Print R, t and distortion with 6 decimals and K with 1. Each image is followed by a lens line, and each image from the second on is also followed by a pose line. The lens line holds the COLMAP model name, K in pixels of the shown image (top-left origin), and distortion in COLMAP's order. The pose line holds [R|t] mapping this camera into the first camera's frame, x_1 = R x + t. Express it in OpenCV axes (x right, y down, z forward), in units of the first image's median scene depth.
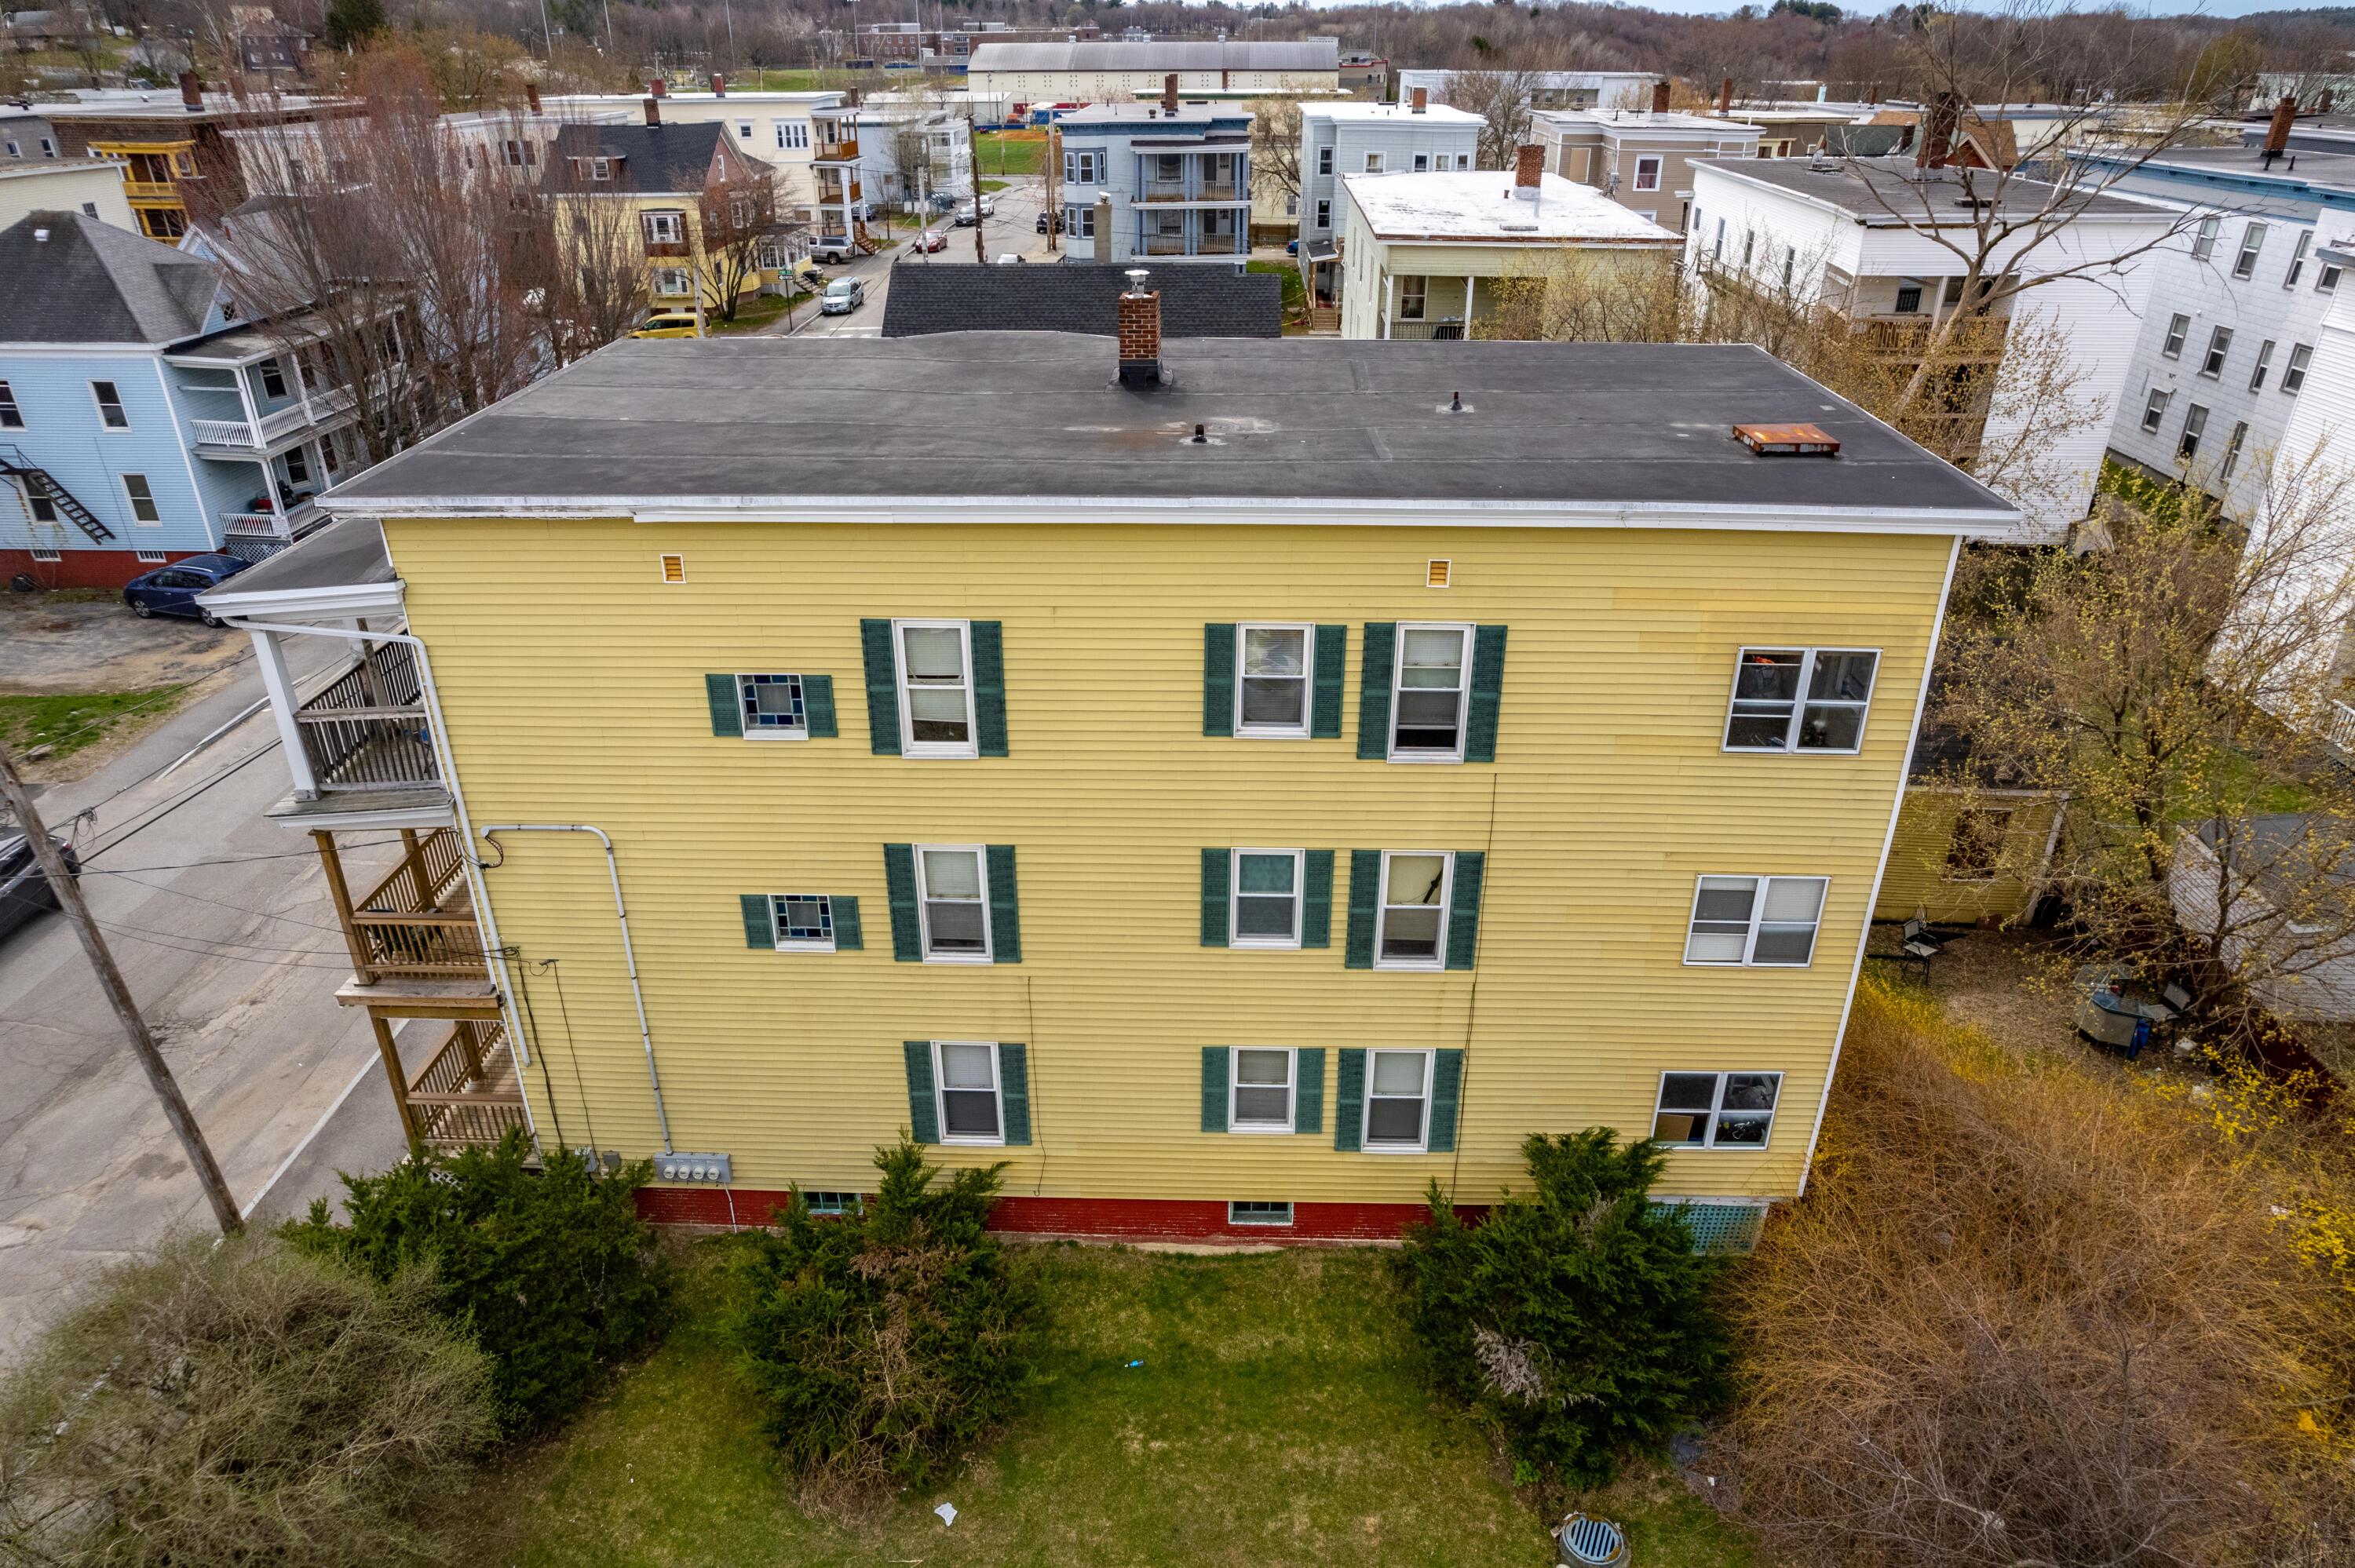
lens RADIAL K [[1511.3, 0, 1178.5], [0, 1511.3, 798.8], [0, 0, 1]] dist [-0.080276, 0.073410]
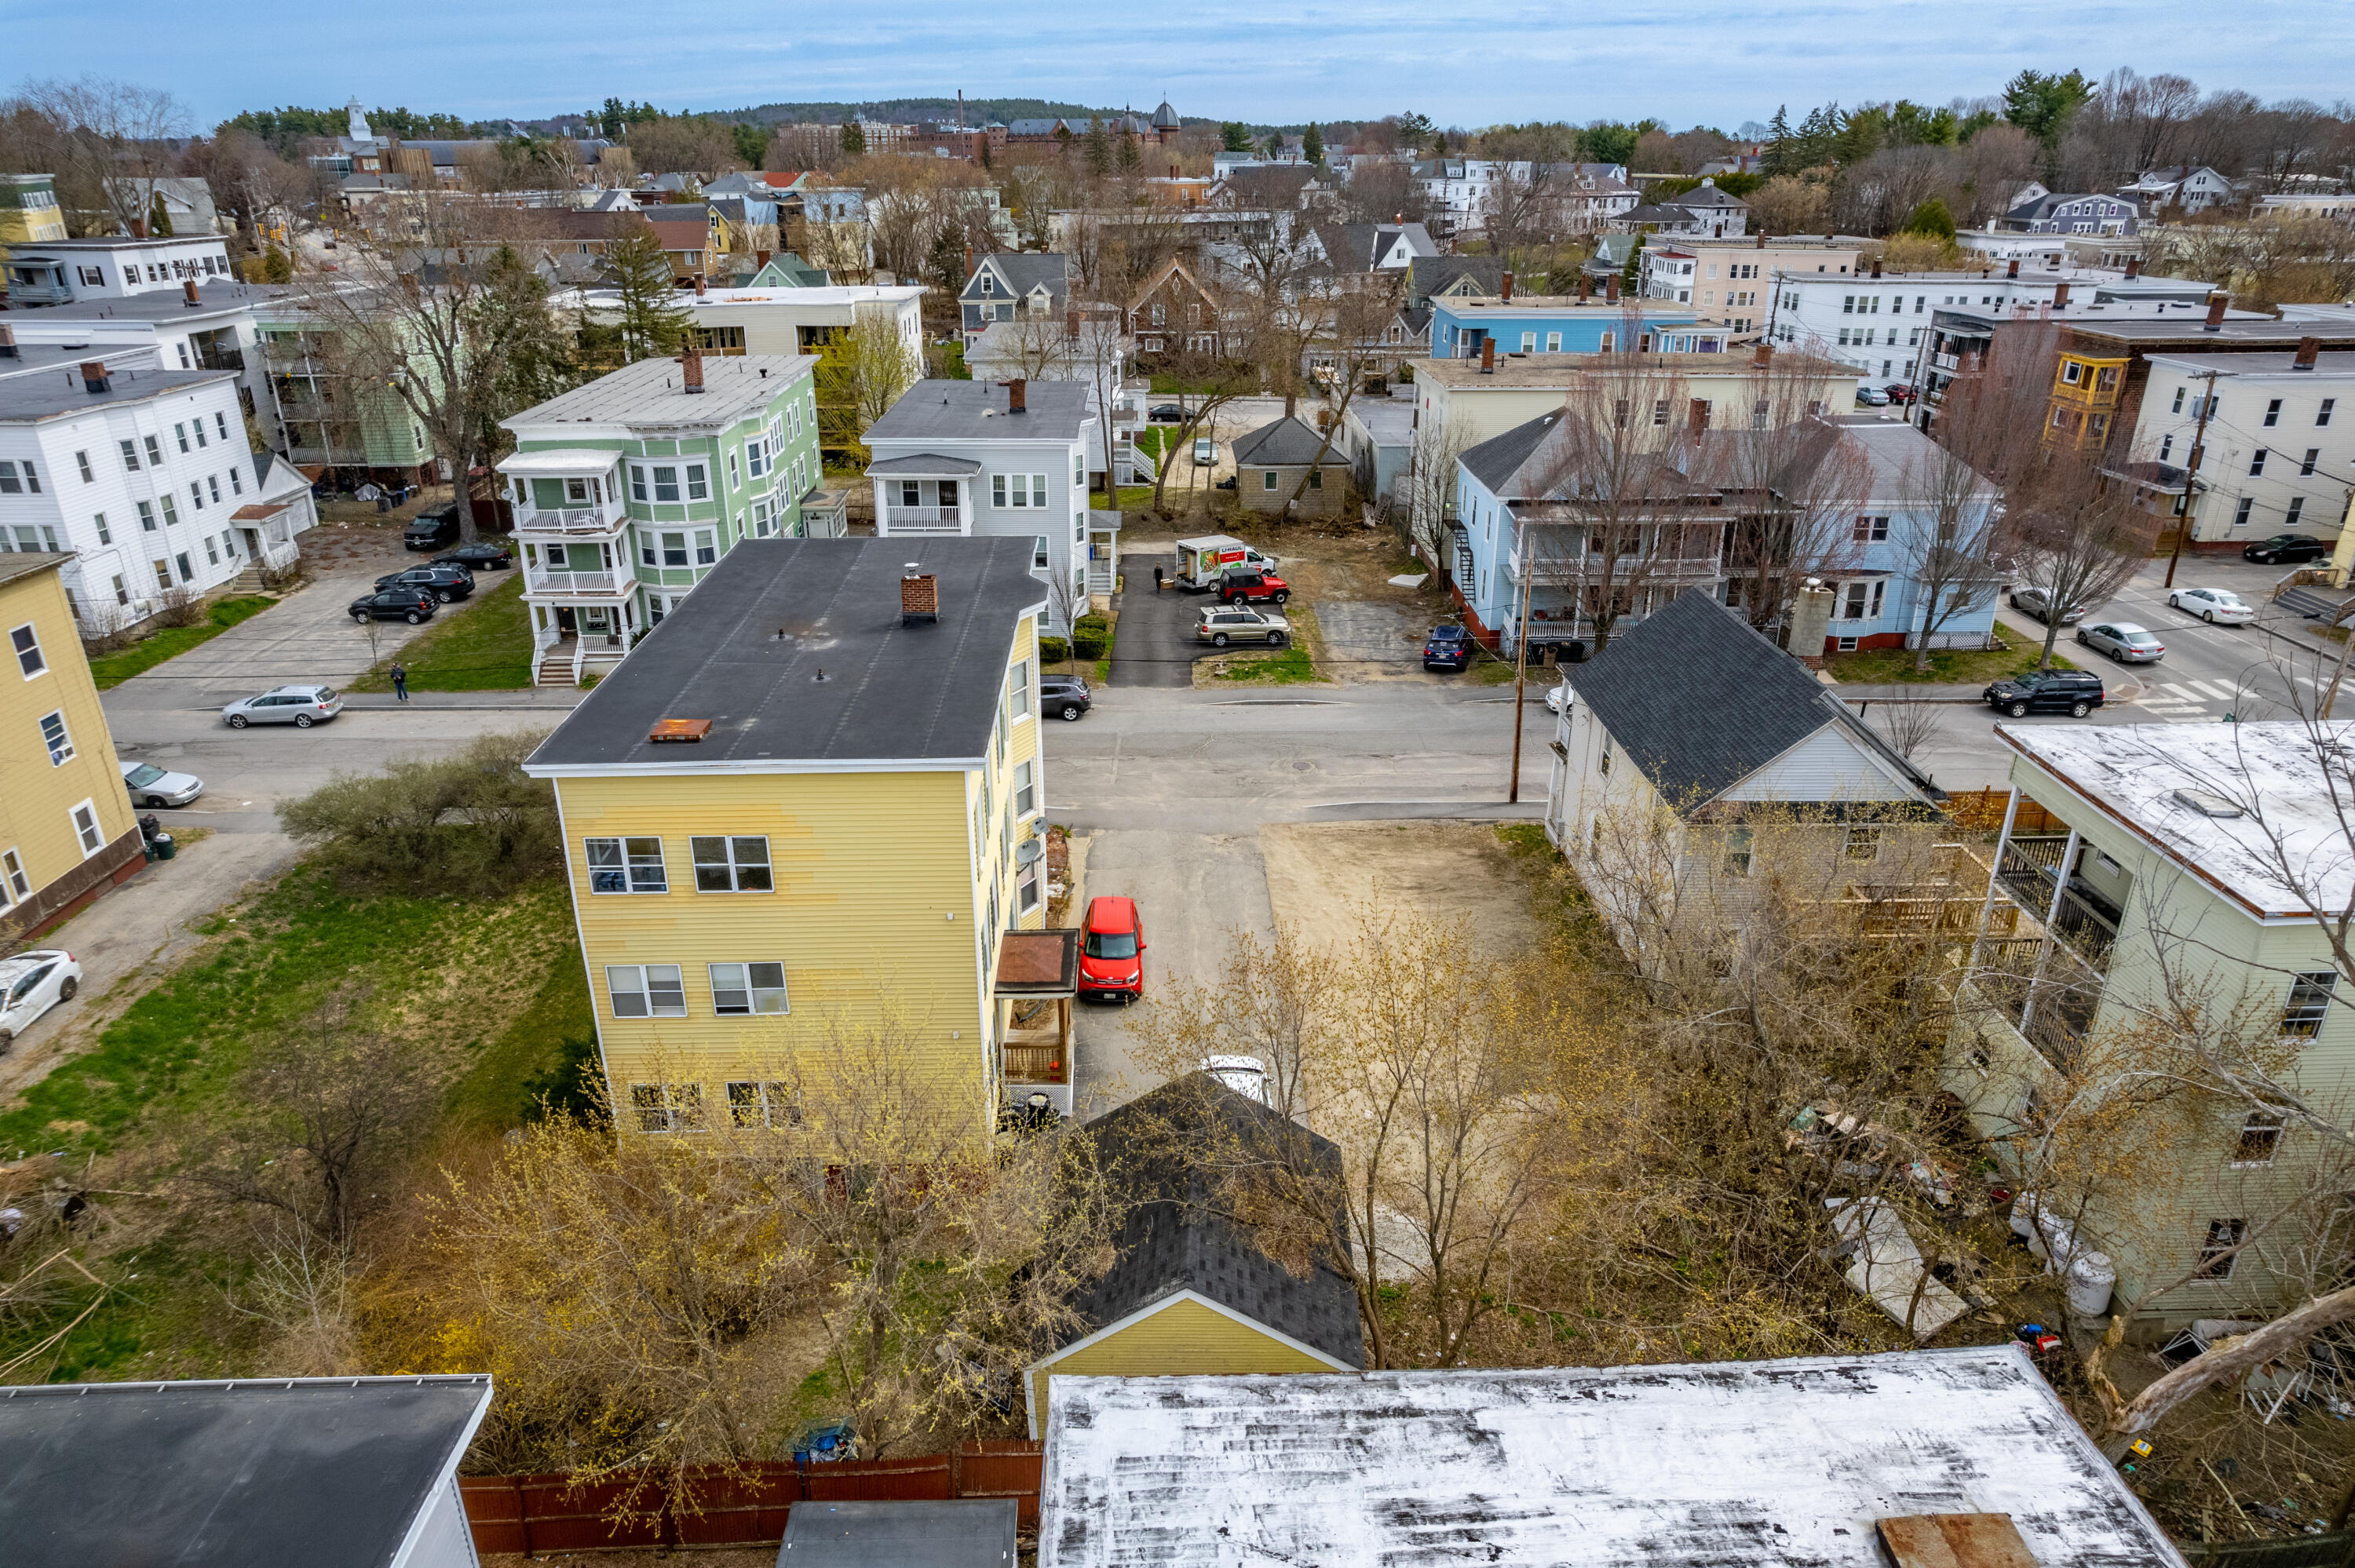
lens RADIAL K [[1511.3, 0, 1175.5], [0, 1511.3, 798.7], [0, 0, 1]] dist [-0.080276, 0.073410]
pose [[0.058792, 0.401411, -0.914009, 1.887839], [-0.457759, 0.824498, 0.332655, -0.932016], [0.887130, 0.398838, 0.232223, 1.049057]]
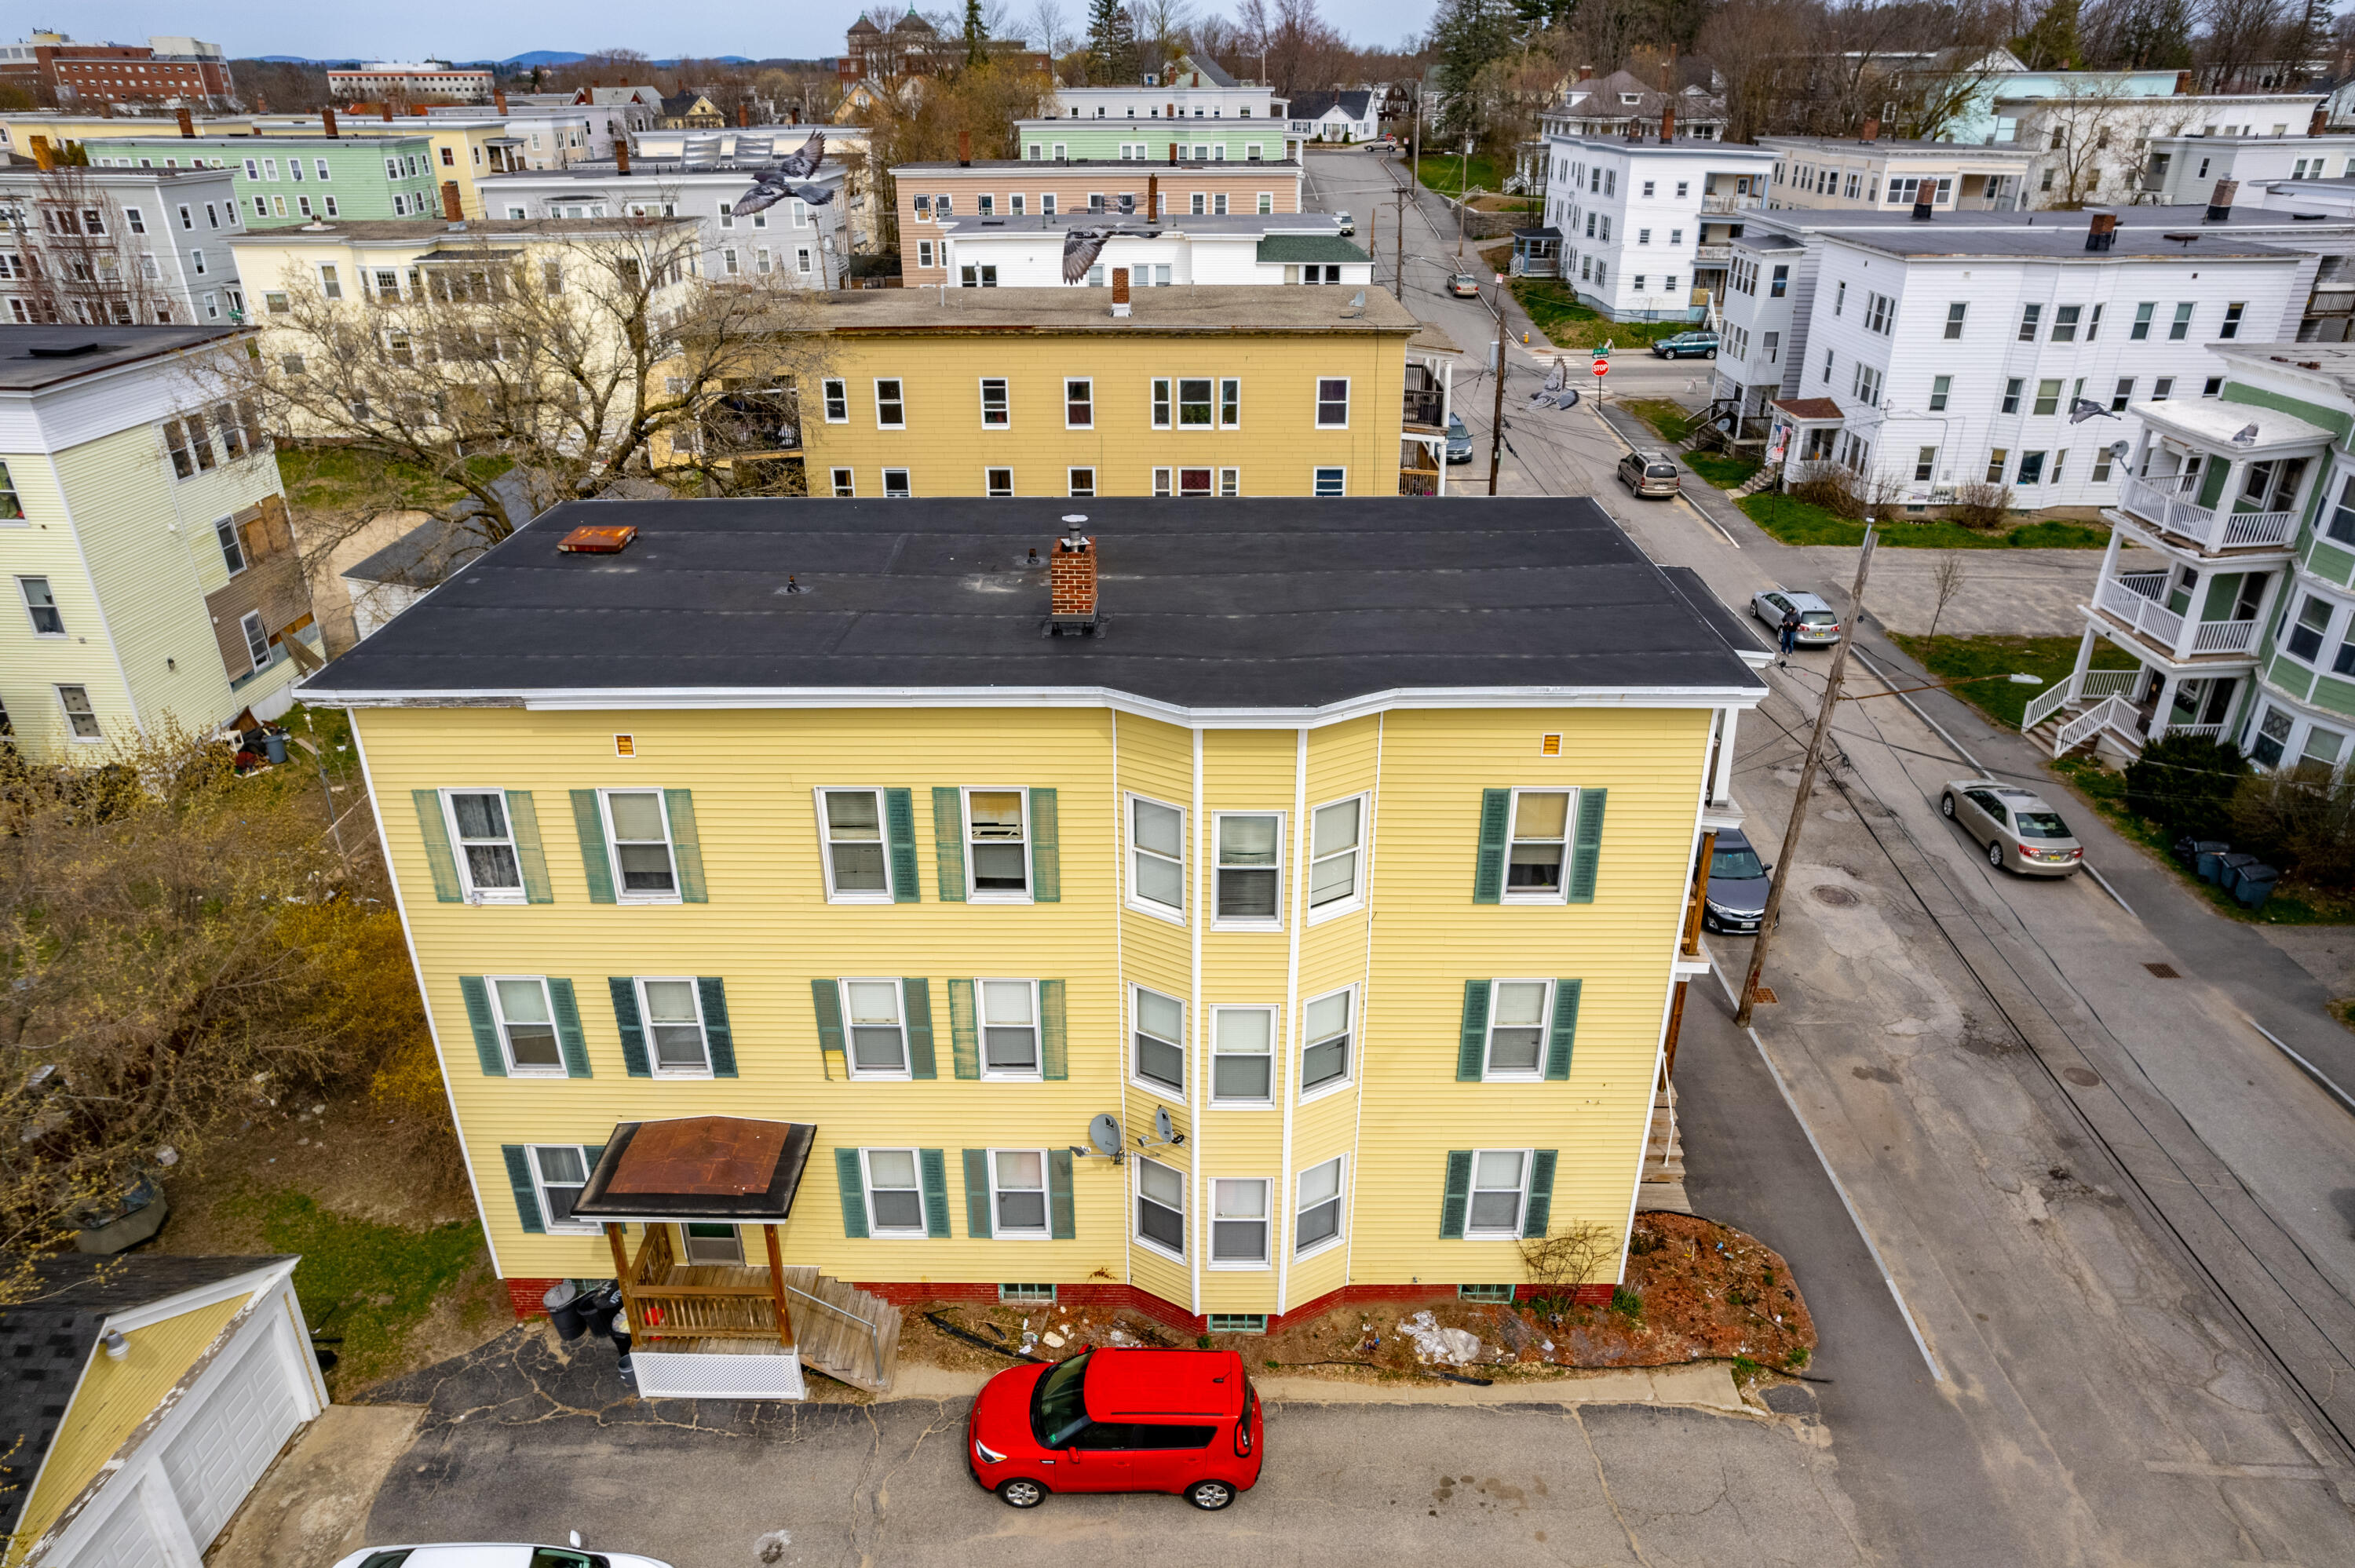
lens RADIAL K [[1511.3, 0, 1175.5], [0, 1511.3, 799.7], [0, 0, 1]] dist [-0.080276, 0.073410]
pose [[-0.999723, 0.015352, -0.017853, -0.077077], [-0.005108, 0.598741, 0.800927, -1.090113], [0.022985, 0.800796, -0.598496, 1.850619]]
